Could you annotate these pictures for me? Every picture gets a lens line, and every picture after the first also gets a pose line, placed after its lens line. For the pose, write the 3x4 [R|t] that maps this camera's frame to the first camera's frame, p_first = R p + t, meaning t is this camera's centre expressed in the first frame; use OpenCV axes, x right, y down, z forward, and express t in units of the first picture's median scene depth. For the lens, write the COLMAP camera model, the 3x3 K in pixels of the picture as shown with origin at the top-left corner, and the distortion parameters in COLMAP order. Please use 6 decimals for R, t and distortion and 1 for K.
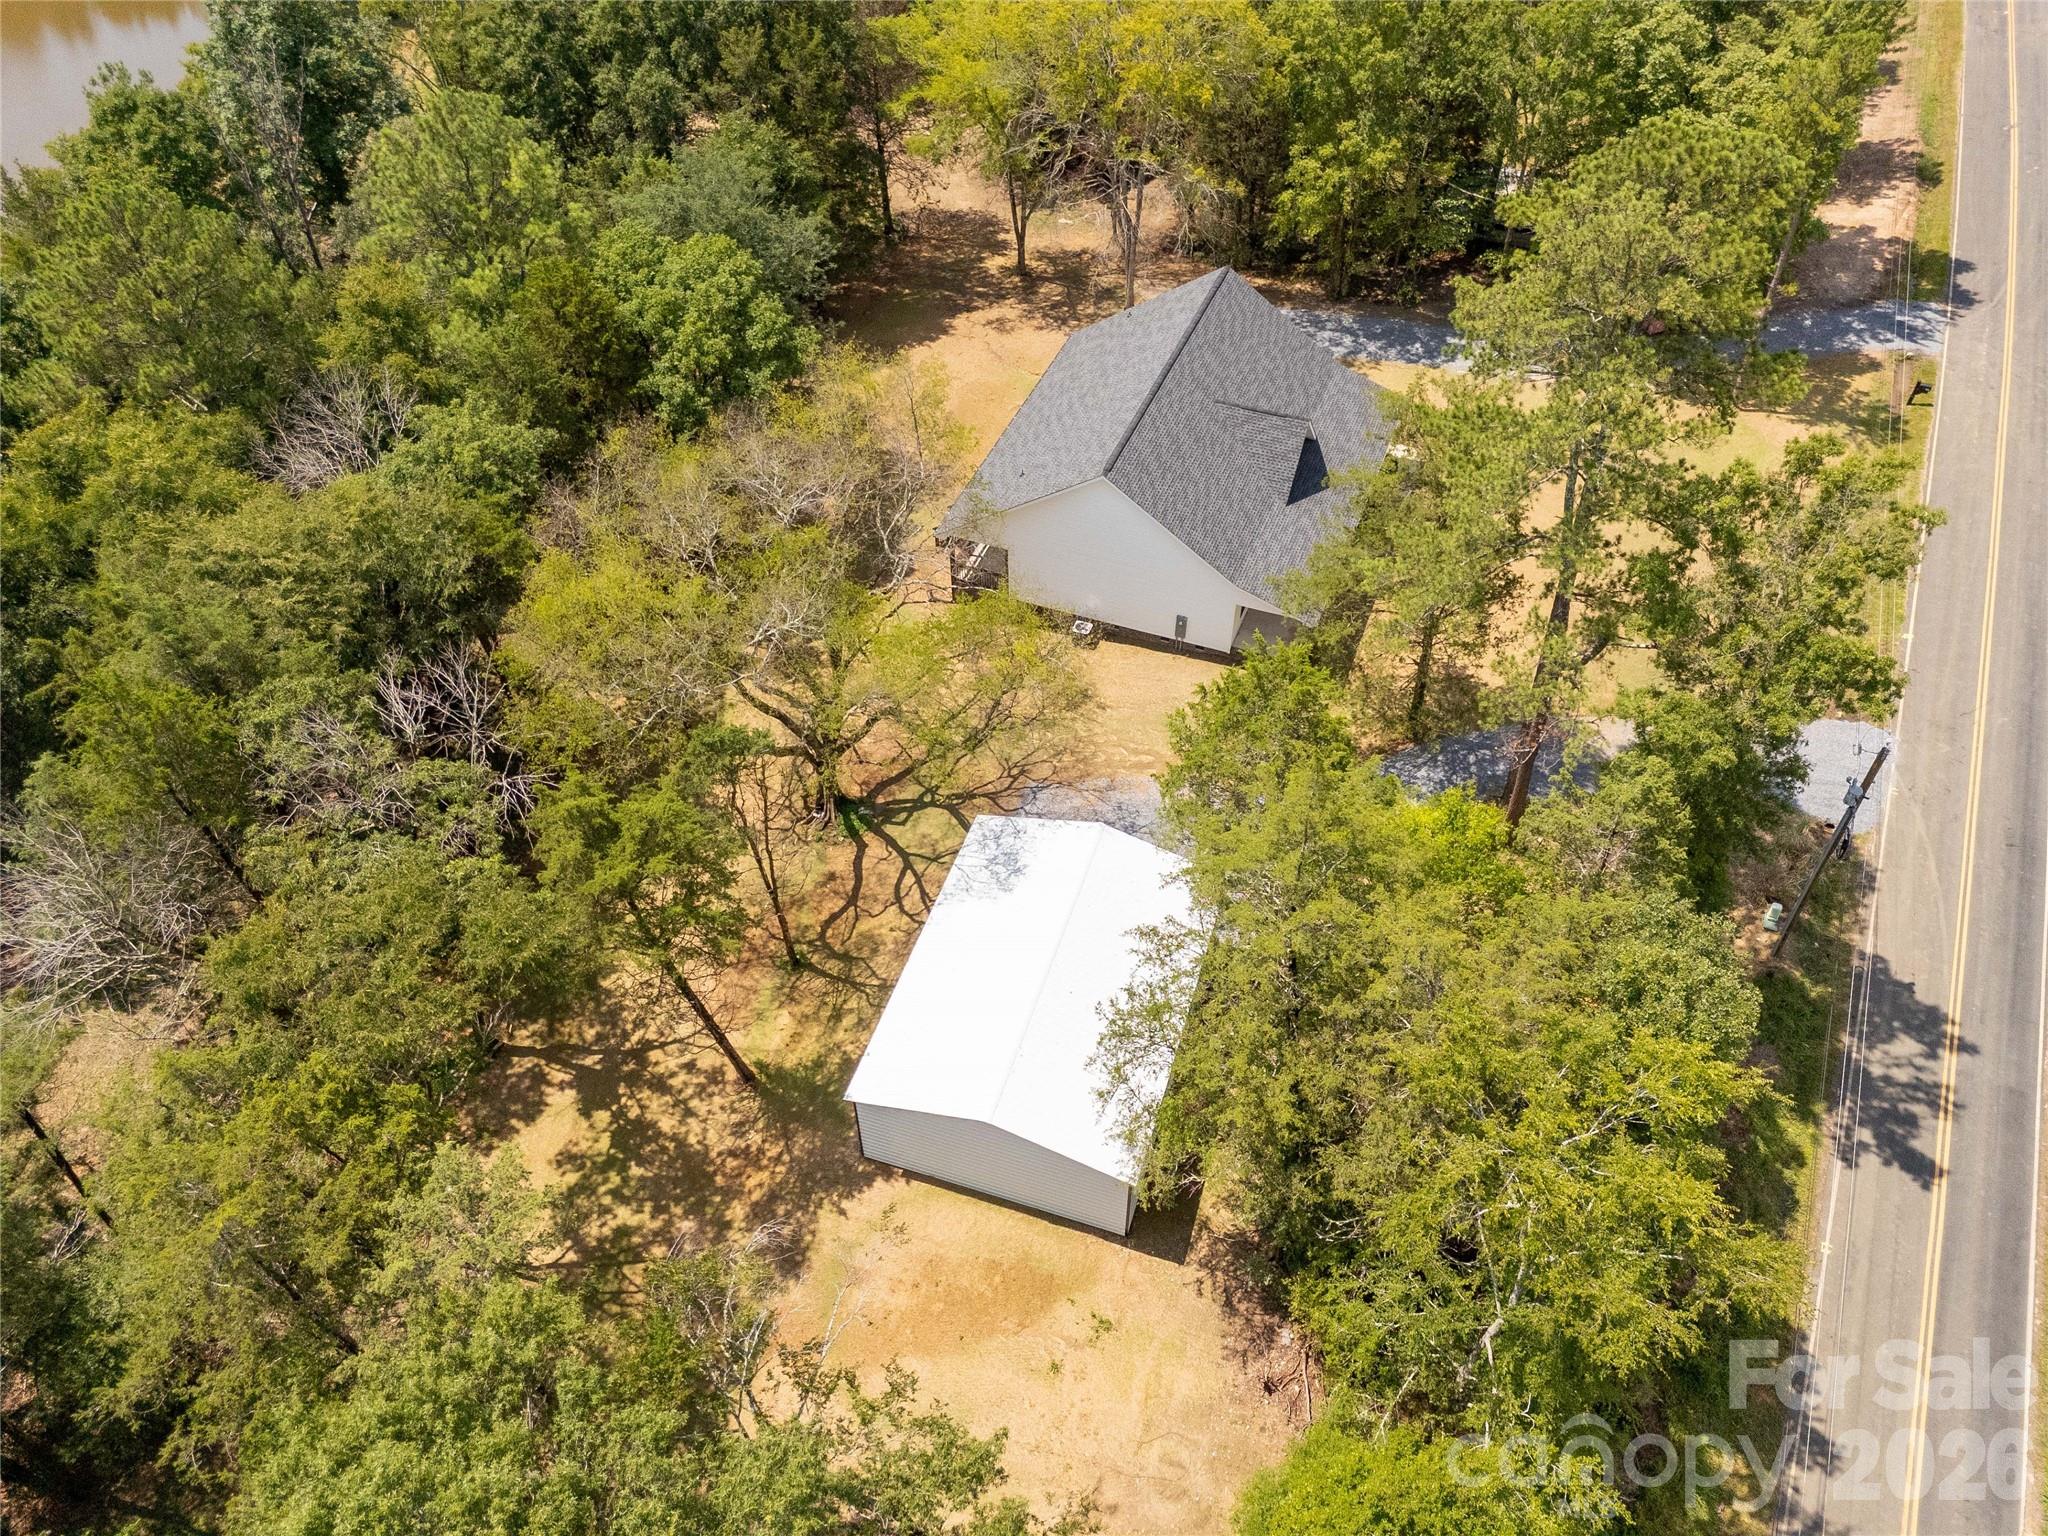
lens RADIAL K [[1515.2, 0, 1017.3], [0, 1515.2, 761.8], [0, 0, 1]] dist [0.096301, -0.113181]
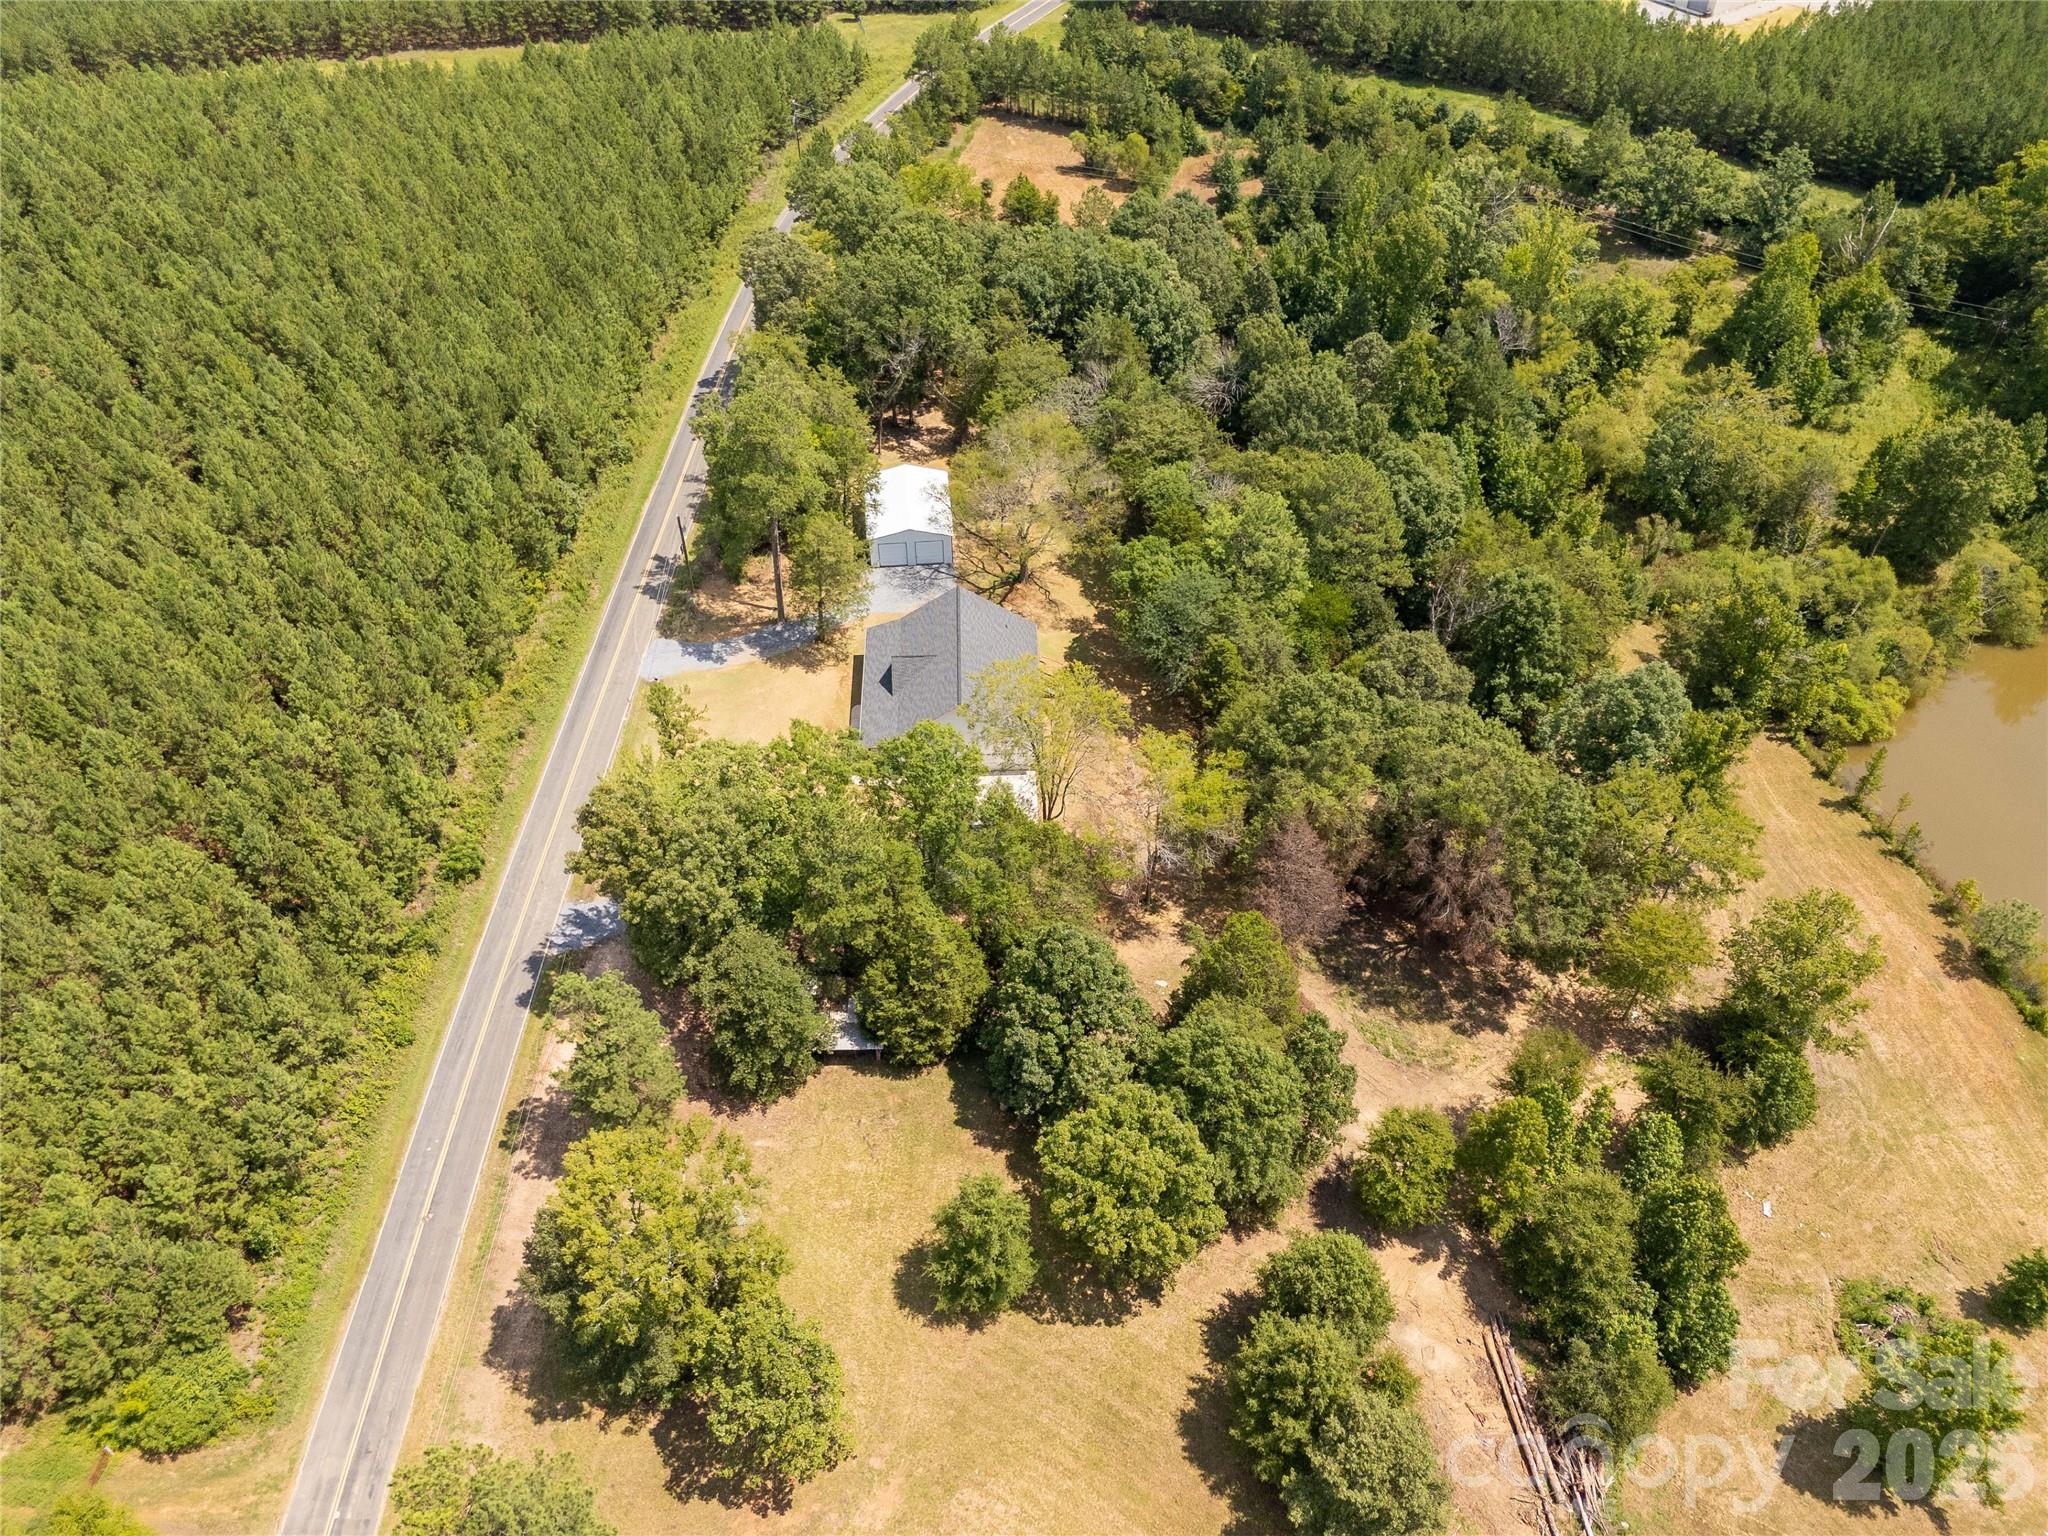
lens RADIAL K [[1496.4, 0, 1014.2], [0, 1496.4, 777.8], [0, 0, 1]] dist [0.081522, -0.099479]
pose [[-0.917746, 0.290051, -0.271317, 0.733877], [-0.276720, 0.023059, 0.960674, -2.582972], [0.284901, 0.956733, 0.059101, 1.211655]]
